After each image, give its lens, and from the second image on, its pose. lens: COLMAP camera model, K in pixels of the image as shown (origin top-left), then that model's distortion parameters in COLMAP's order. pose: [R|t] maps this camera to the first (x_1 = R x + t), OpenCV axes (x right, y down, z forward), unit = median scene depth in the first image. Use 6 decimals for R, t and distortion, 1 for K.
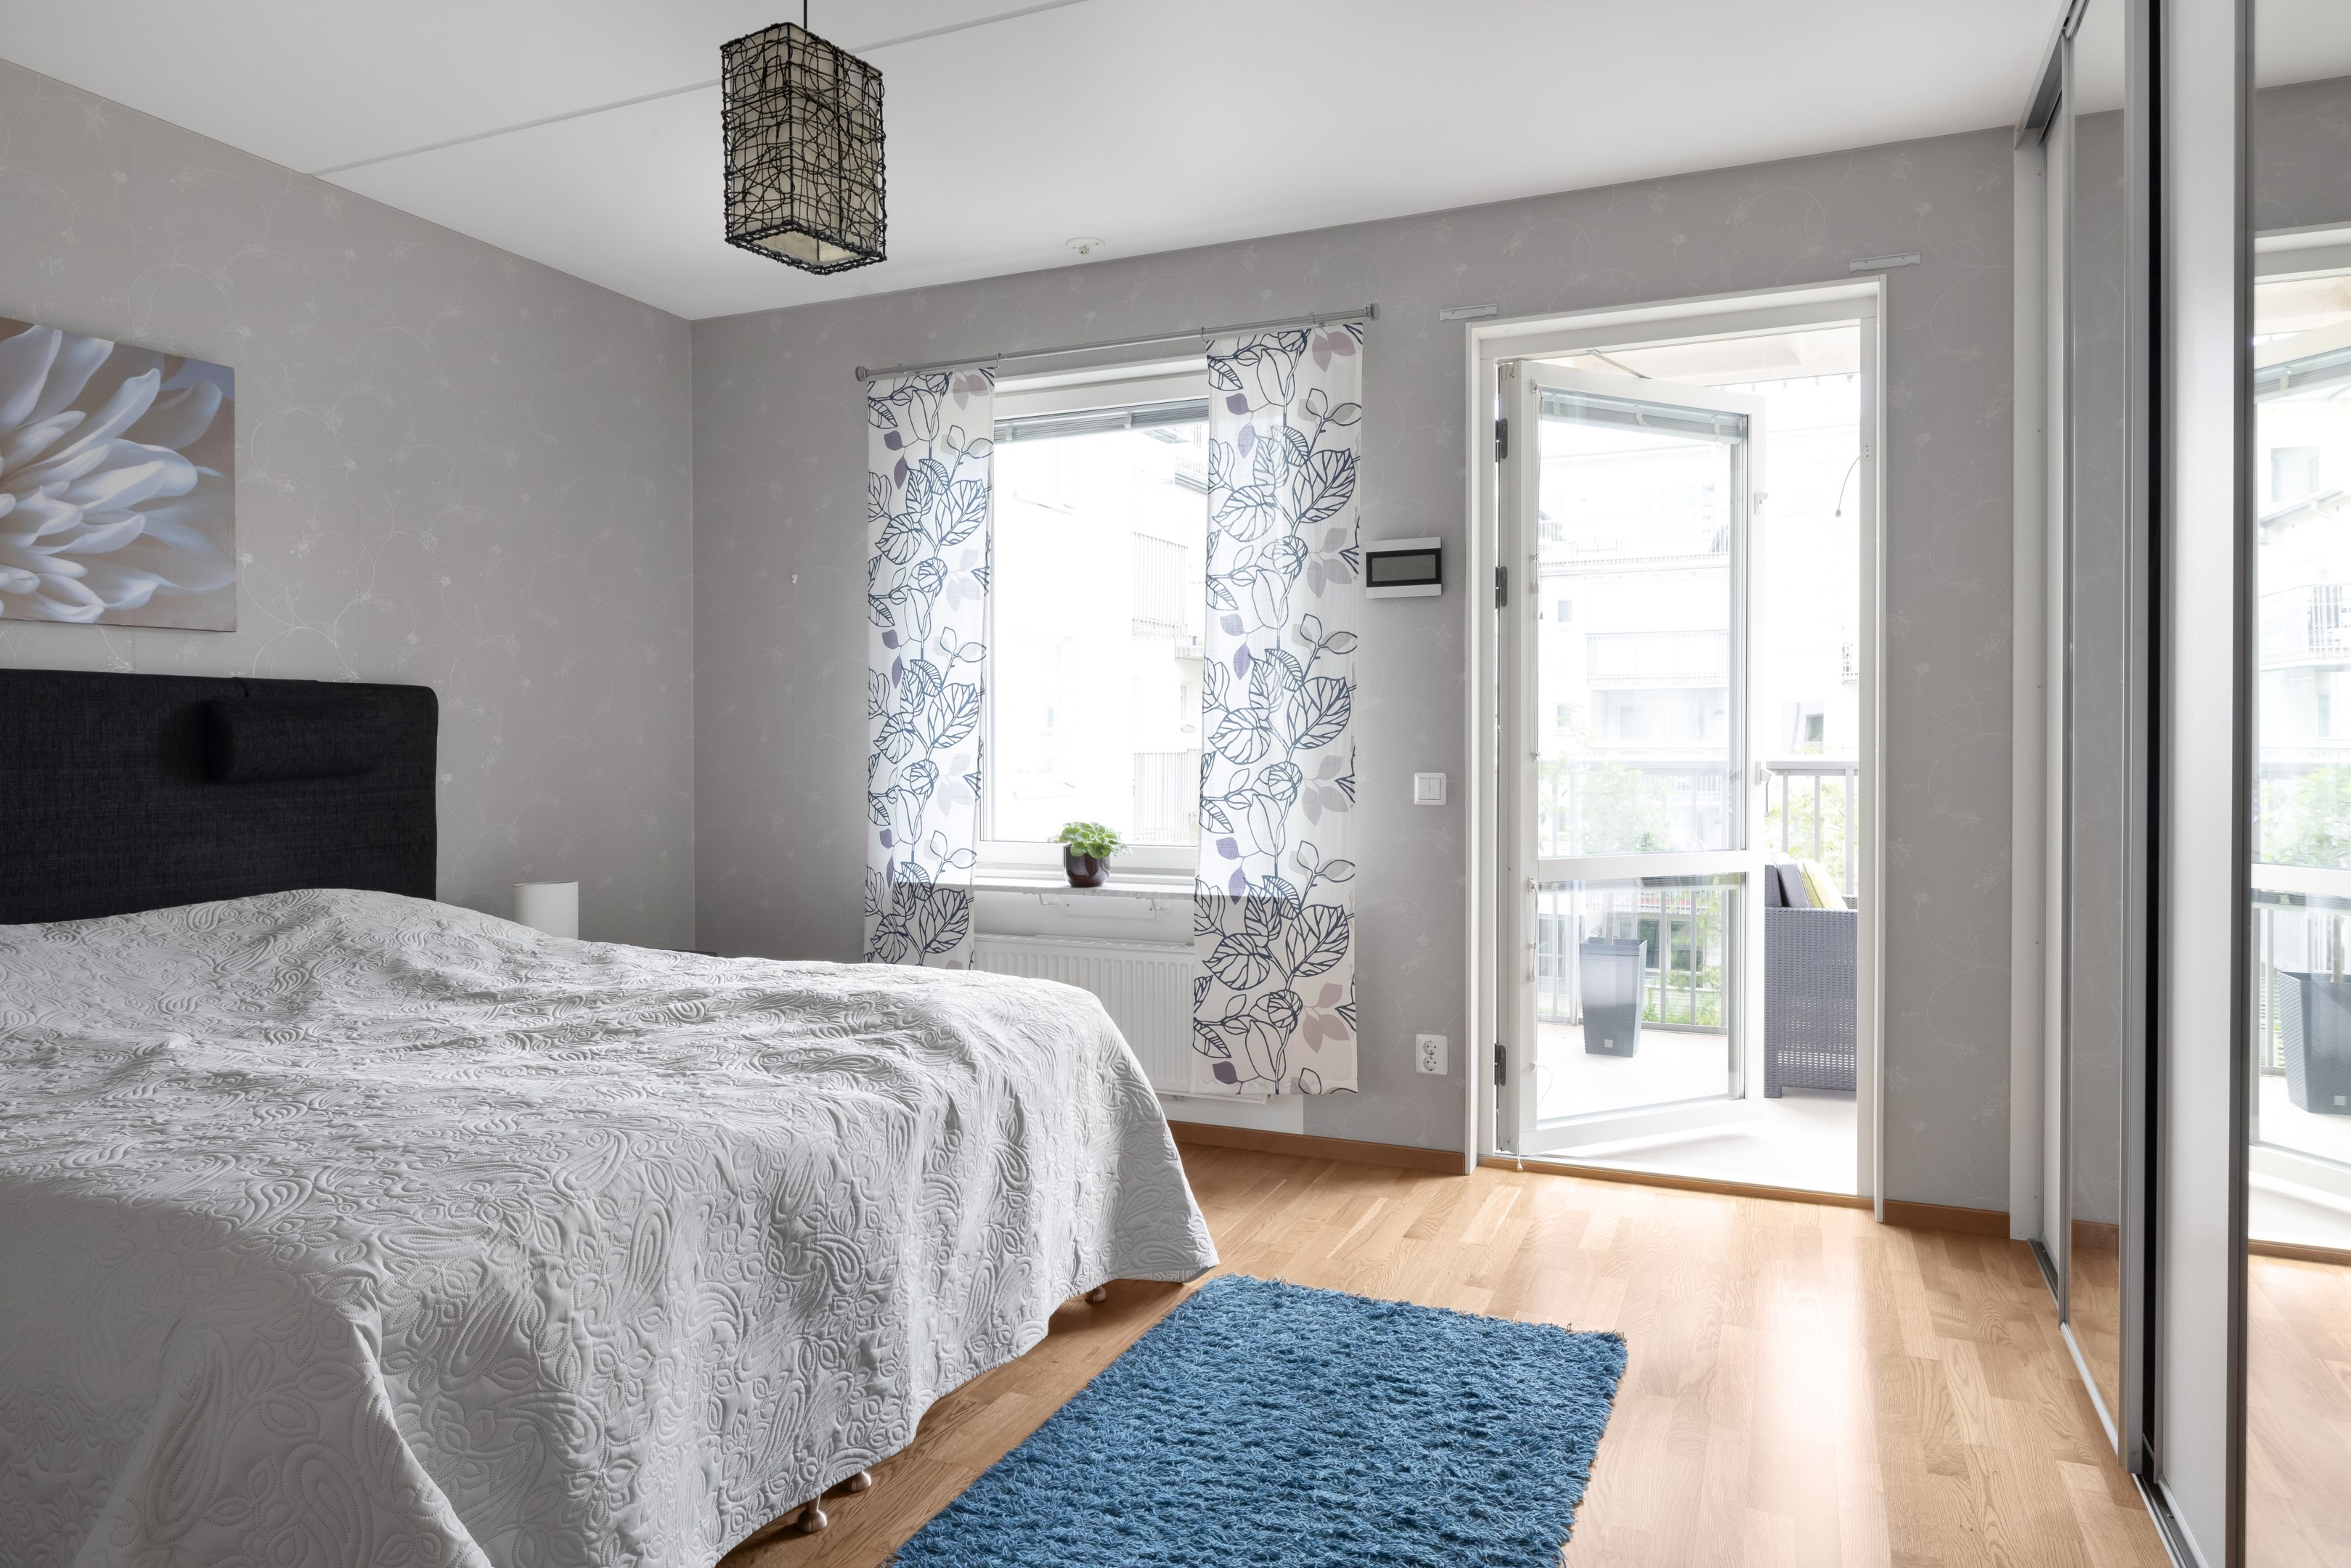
lens RADIAL K [[1464.1, 0, 1192.7], [0, 1464.1, 757.5], [0, 0, 1]] dist [-0.001945, -0.001049]
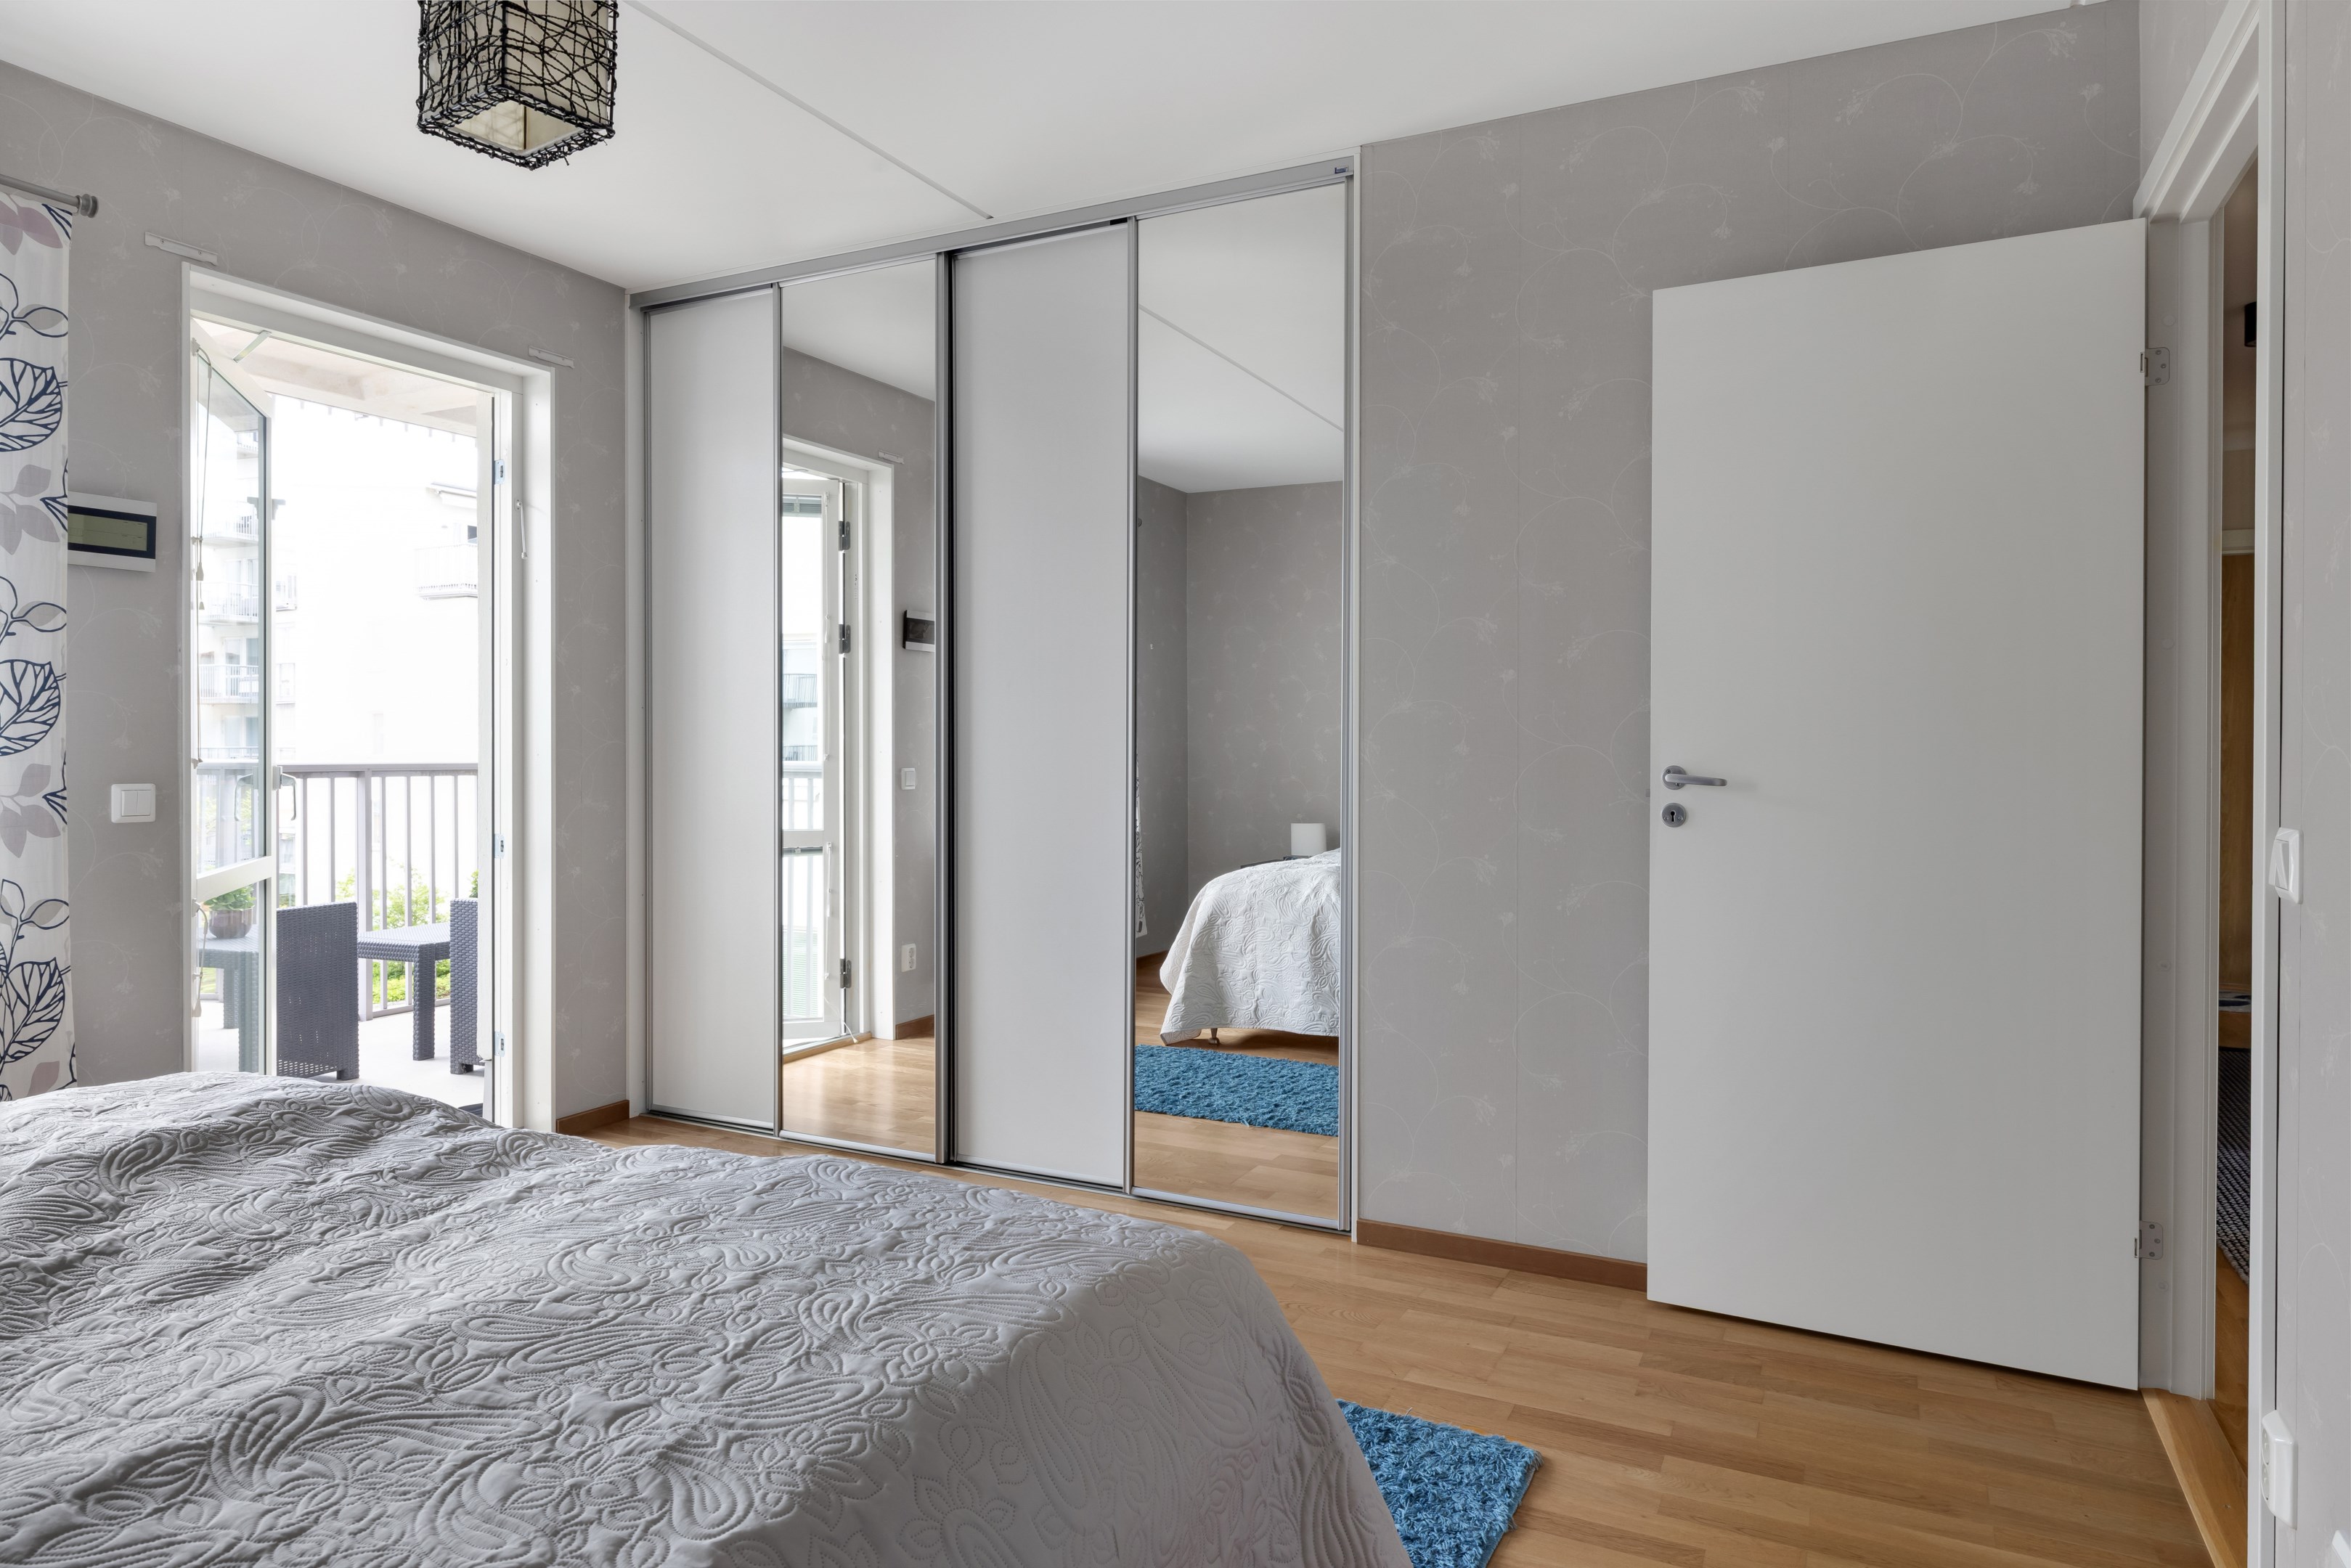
lens RADIAL K [[1464.1, 0, 1192.7], [0, 1464.1, 757.5], [0, 0, 1]] dist [-0.001945, -0.001049]
pose [[0.017260, -0.006991, 0.999827, -0.656804], [0.010597, 0.999921, 0.006809, -0.003631], [-0.999795, 0.010478, 0.017333, 0.385853]]
